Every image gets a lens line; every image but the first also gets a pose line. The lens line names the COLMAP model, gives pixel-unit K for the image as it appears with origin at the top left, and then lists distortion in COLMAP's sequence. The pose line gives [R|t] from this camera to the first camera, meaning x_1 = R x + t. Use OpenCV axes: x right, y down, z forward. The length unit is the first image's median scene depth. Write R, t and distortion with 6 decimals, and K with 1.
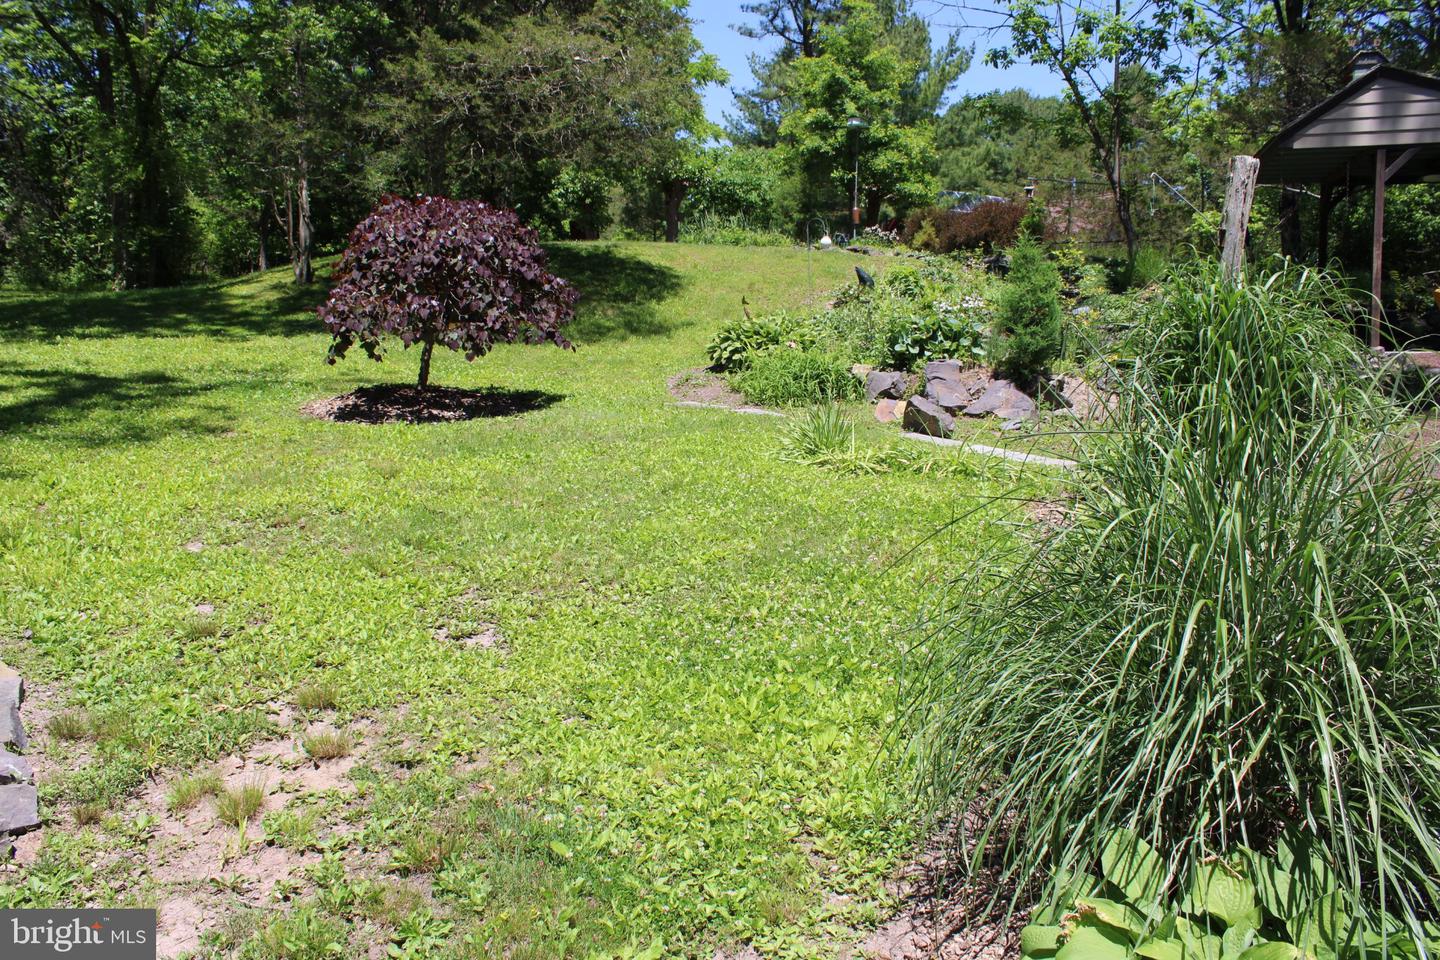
lens RADIAL K [[1199.2, 0, 720.3], [0, 1199.2, 501.1], [0, 0, 1]] dist [-0.190115, 0.193887]
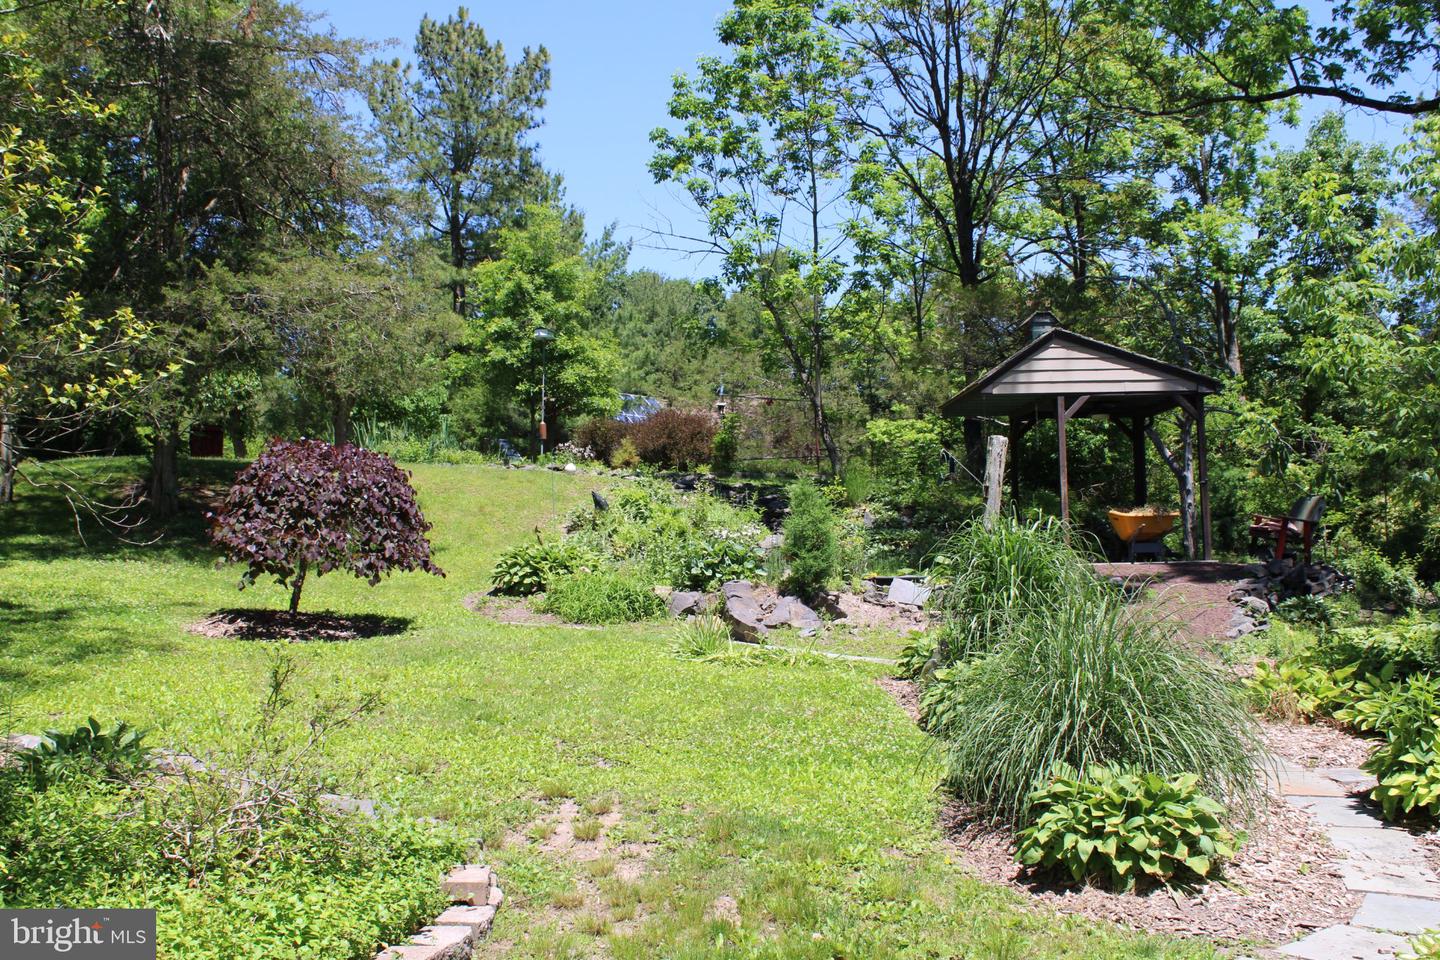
lens RADIAL K [[1527.0, 0, 720.0], [0, 1527.0, 480.0], [0, 0, 1]] dist [-0.054956, -0.001004]
pose [[0.950967, 0.007227, 0.309209, -0.260773], [0.049431, 0.983326, -0.175005, 0.041187], [-0.305318, 0.181708, 0.934753, -0.374376]]
